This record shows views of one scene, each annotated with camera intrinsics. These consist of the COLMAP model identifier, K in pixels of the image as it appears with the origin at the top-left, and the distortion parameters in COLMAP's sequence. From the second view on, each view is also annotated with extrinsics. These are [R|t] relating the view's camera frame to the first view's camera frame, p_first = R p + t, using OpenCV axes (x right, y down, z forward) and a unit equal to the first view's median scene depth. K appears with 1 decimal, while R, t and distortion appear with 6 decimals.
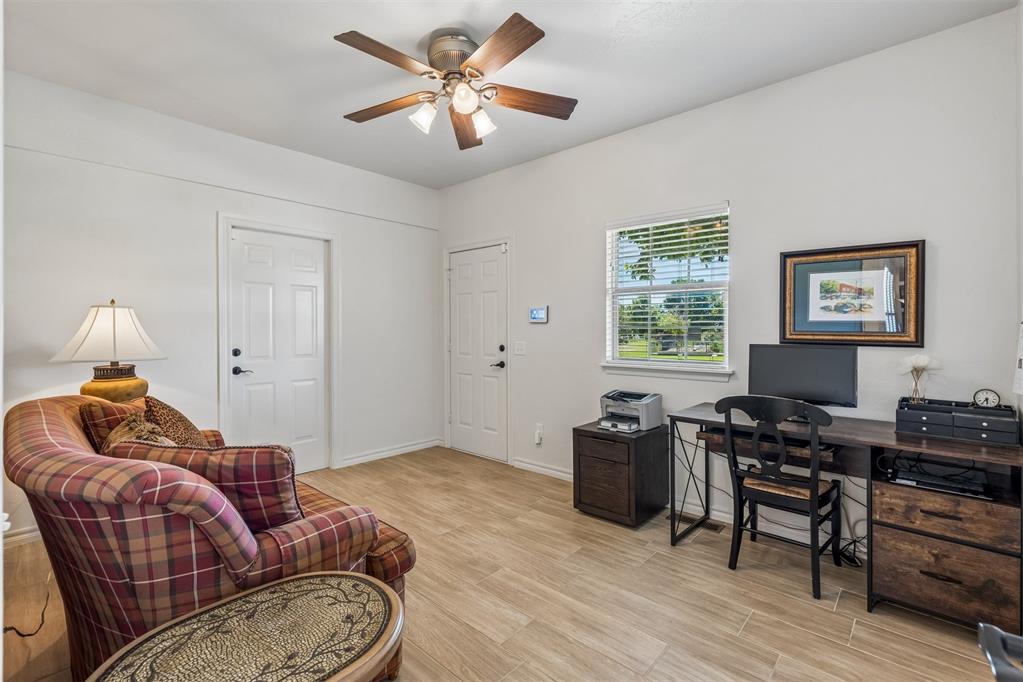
lens RADIAL K [[463.0, 0, 510.2], [0, 463.0, 333.0], [0, 0, 1]] dist [-0.004374, 0.003665]
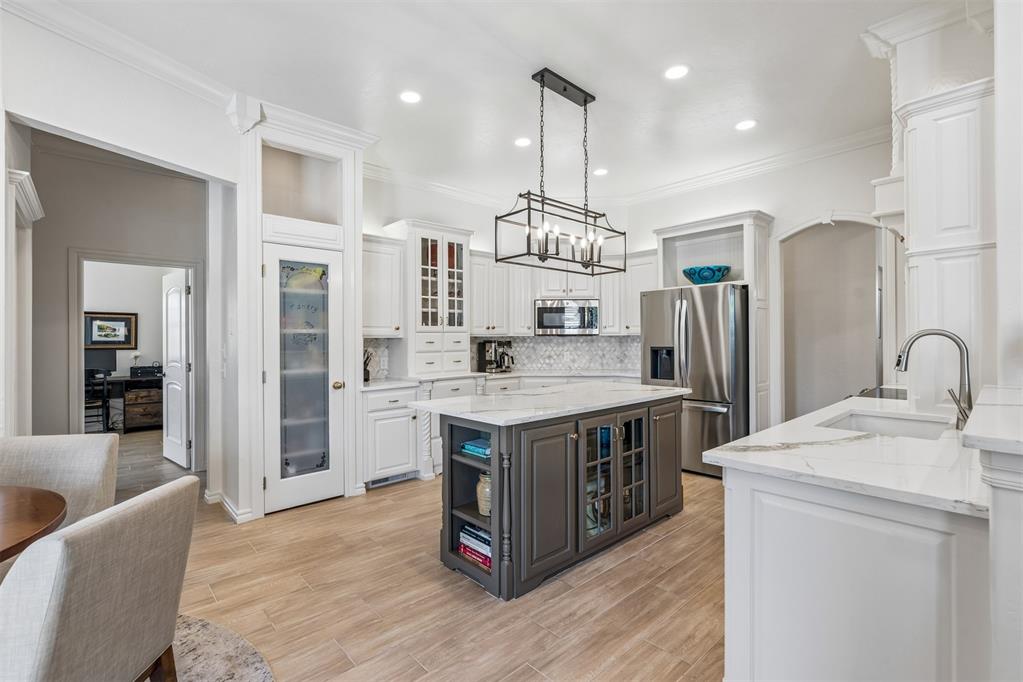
lens RADIAL K [[463.0, 0, 505.2], [0, 463.0, 340.7], [0, 0, 1]] dist [-0.004374, 0.003665]
pose [[0.105236, 0.000176, 0.994447, -1.736215], [0.010787, 0.999941, -0.001318, 0.003390], [-0.994389, 0.010866, 0.105228, -1.595203]]
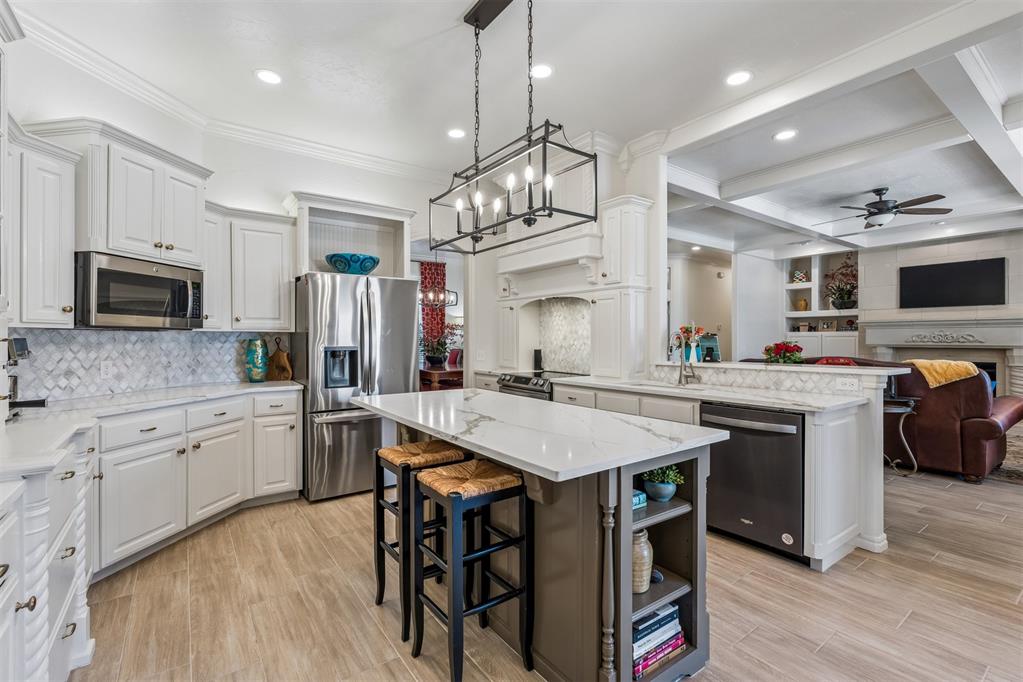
lens RADIAL K [[463.0, 0, 507.4], [0, 463.0, 336.0], [0, 0, 1]] dist [-0.004374, 0.003665]
pose [[-0.979040, 0.005216, 0.203601, -0.648363], [0.005518, 0.999984, 0.000916, -0.000001], [-0.203593, 0.002020, -0.979053, -0.695668]]
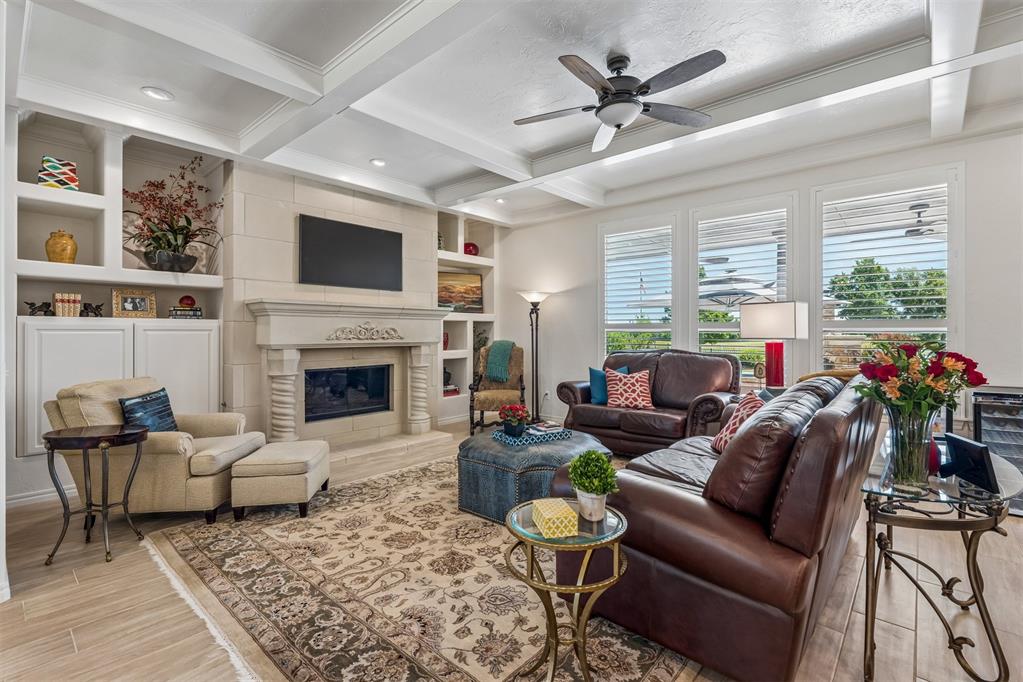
lens RADIAL K [[463.0, 0, 512.3], [0, 463.0, 330.0], [0, 0, 1]] dist [-0.004374, 0.003665]
pose [[0.001002, 0.001821, -0.999998, -0.765088], [-0.008192, 0.999965, 0.001813, 0.009692], [0.999966, 0.008190, 0.001017, -3.535917]]
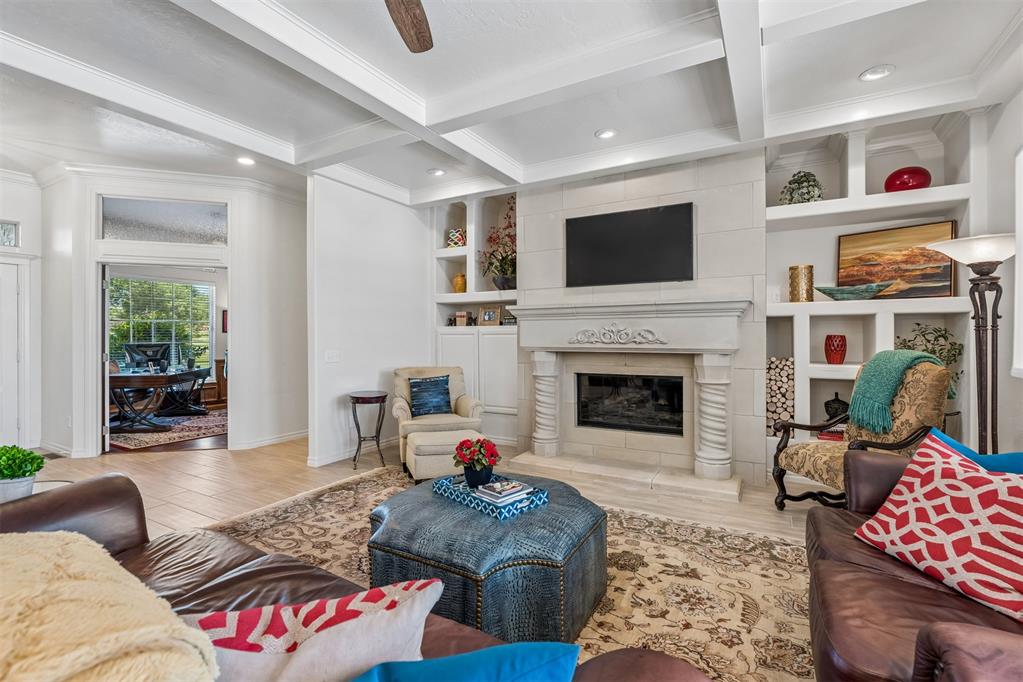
lens RADIAL K [[463.0, 0, 510.2], [0, 463.0, 334.6], [0, 0, 1]] dist [-0.004374, 0.003665]
pose [[-0.977603, 0.007401, -0.210328, -2.032887], [0.006406, 0.999965, 0.005413, 0.014157], [0.210361, 0.003944, -0.977616, -2.560977]]
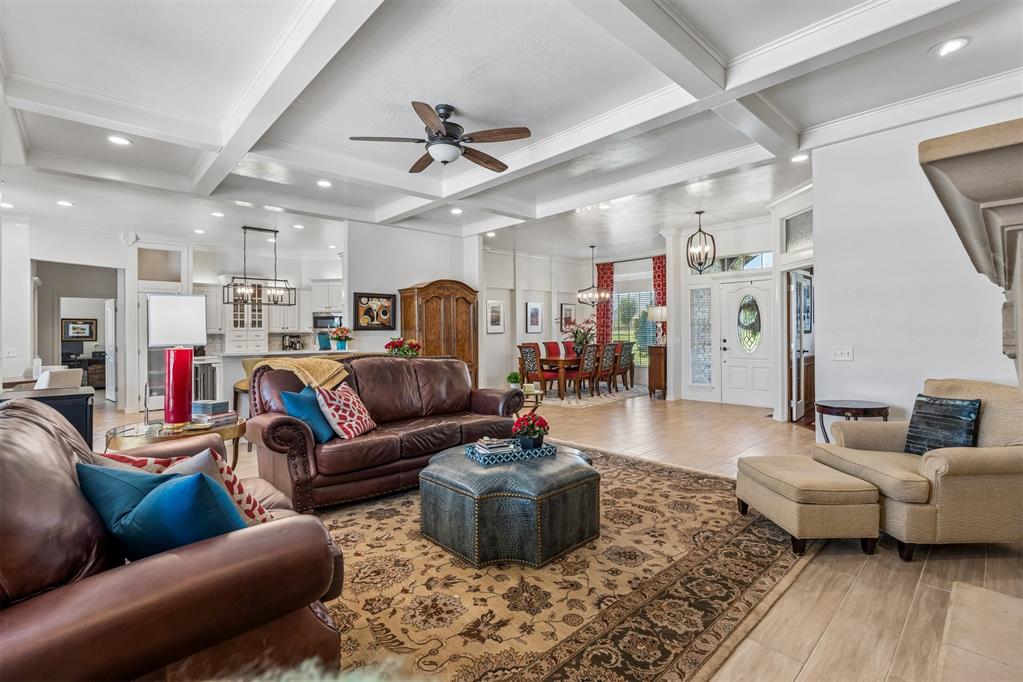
lens RADIAL K [[463.0, 0, 511.0], [0, 463.0, 334.9], [0, 0, 1]] dist [-0.004374, 0.003665]
pose [[0.087785, -0.003136, 0.996135, -3.398621], [0.015679, 0.999876, 0.001766, 0.023465], [-0.996016, 0.015463, 0.087823, -3.584574]]
